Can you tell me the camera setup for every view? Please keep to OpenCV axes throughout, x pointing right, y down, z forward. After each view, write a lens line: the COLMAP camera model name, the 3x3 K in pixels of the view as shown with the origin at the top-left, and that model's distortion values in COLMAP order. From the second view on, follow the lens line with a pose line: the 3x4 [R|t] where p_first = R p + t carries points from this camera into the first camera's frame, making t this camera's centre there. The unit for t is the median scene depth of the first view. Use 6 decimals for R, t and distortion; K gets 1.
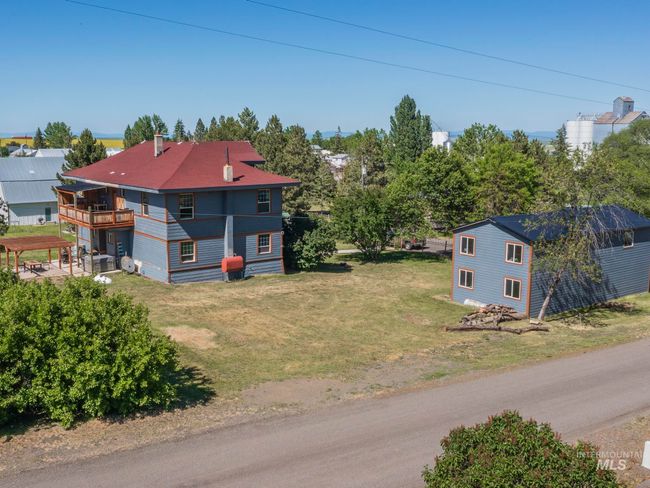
lens RADIAL K [[740.1, 0, 325.0], [0, 740.1, 244.0], [0, 0, 1]] dist [-0.014394, 0.000284]
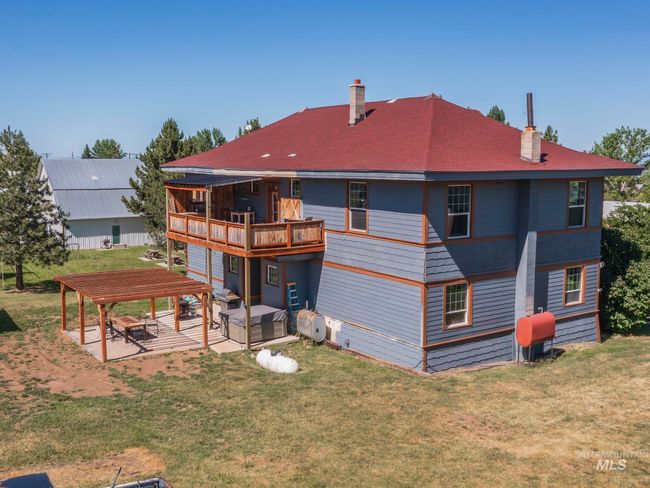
lens RADIAL K [[670.2, 0, 325.0], [0, 670.2, 244.0], [0, 0, 1]] dist [-0.025006, -0.007914]
pose [[0.999951, 0.000997, -0.009821, -0.252883], [-0.001322, 0.999448, -0.033186, -0.014074], [0.009782, 0.033198, 0.999401, 0.528701]]
